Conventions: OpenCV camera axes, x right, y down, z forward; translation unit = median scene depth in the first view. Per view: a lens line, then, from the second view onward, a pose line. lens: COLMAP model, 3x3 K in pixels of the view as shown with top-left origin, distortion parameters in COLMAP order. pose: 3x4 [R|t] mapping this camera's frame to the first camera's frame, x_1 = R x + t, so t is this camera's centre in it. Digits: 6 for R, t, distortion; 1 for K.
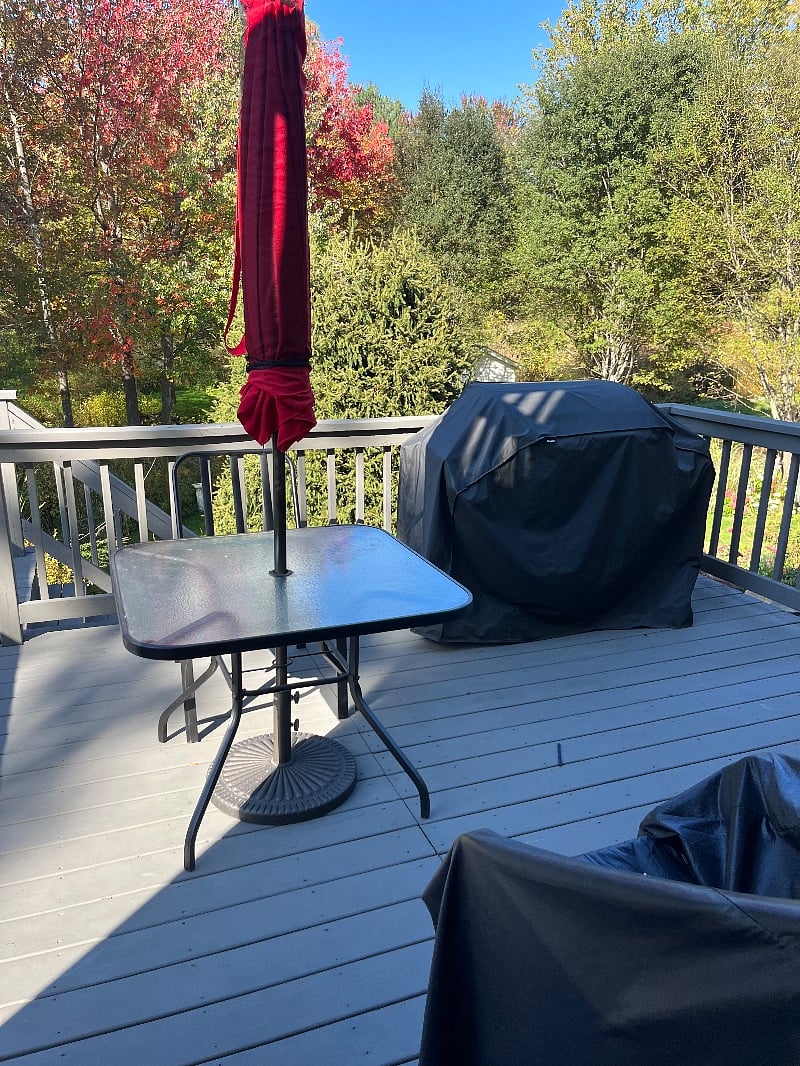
lens RADIAL K [[806.0, 0, 399.3], [0, 806.0, 531.5], [0, 0, 1]] dist [0.018864, -0.017682]
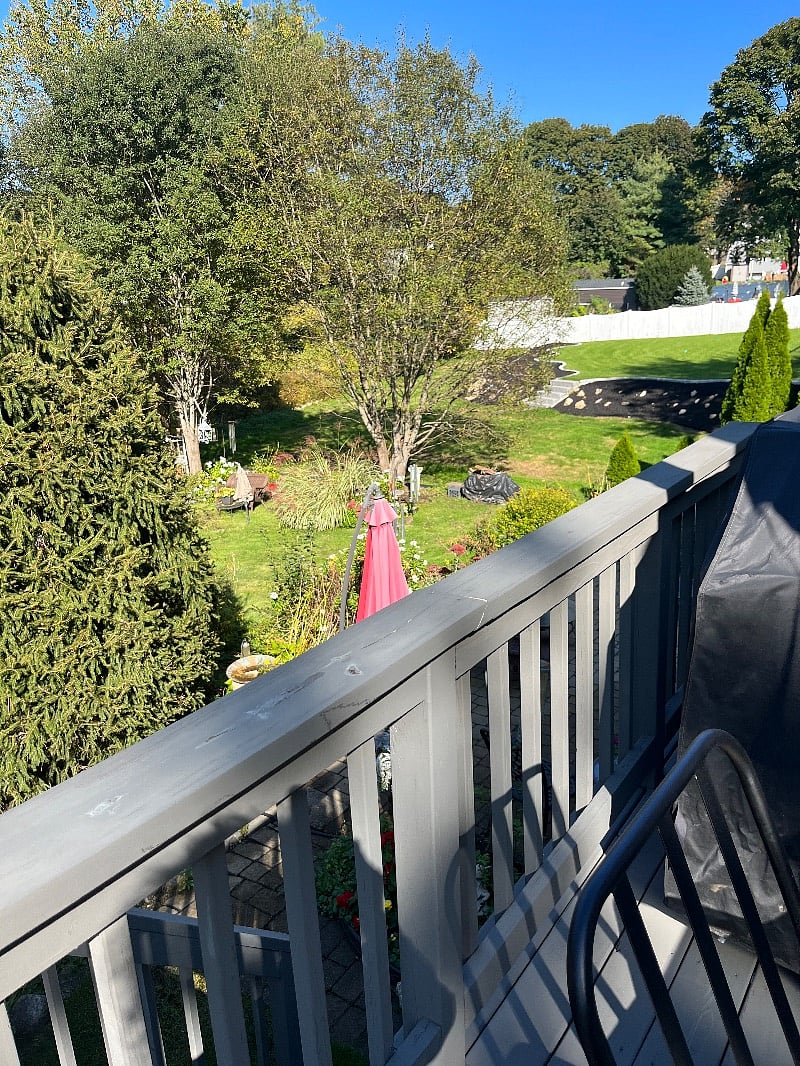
lens RADIAL K [[806.0, 0, 399.7], [0, 806.0, 539.9], [0, 0, 1]] dist [0.018864, -0.017682]
pose [[0.828462, -0.188512, 0.527365, -0.063985], [0.195597, 0.979744, 0.042947, -0.034271], [-0.524778, 0.067571, 0.848553, 0.133701]]
